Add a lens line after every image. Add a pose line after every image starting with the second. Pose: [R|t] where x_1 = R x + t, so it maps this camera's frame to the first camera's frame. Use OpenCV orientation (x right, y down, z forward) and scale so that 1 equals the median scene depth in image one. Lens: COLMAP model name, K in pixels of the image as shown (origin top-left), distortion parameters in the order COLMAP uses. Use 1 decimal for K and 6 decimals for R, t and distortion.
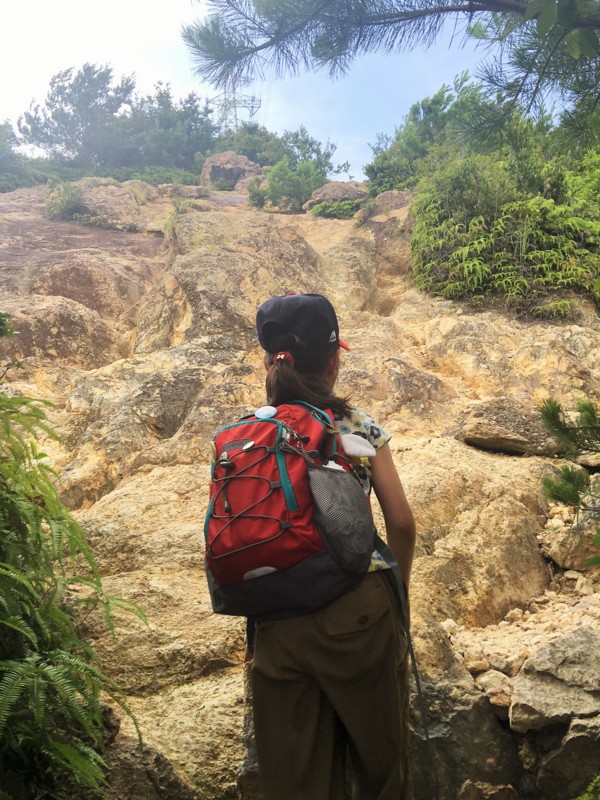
lens RADIAL K [[658.1, 0, 300.0], [0, 658.1, 400.0], [0, 0, 1]] dist [0.089093, -0.142210]
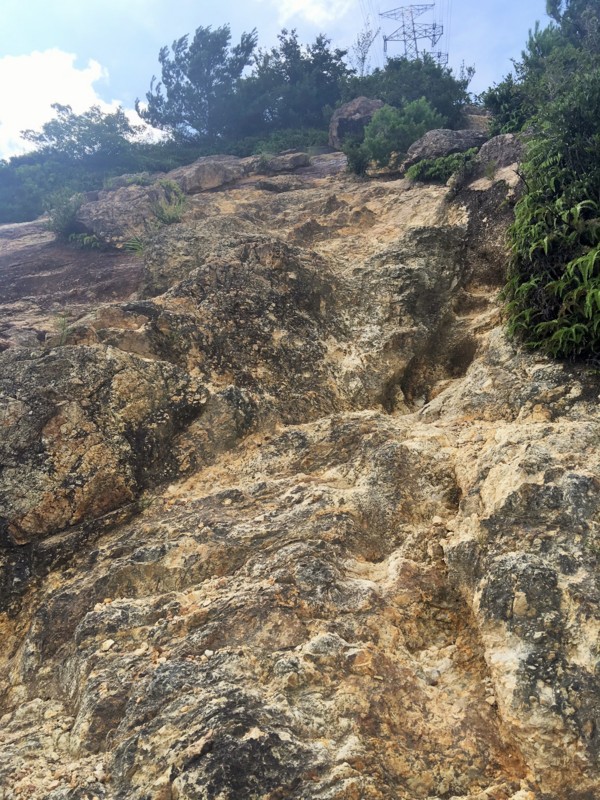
lens RADIAL K [[658.1, 0, 300.0], [0, 658.1, 400.0], [0, 0, 1]] dist [0.089093, -0.142210]
pose [[0.953757, -0.042482, -0.297562, 0.110208], [0.064726, 0.995764, 0.065297, -0.098810], [0.293527, -0.081537, 0.952467, 0.266385]]
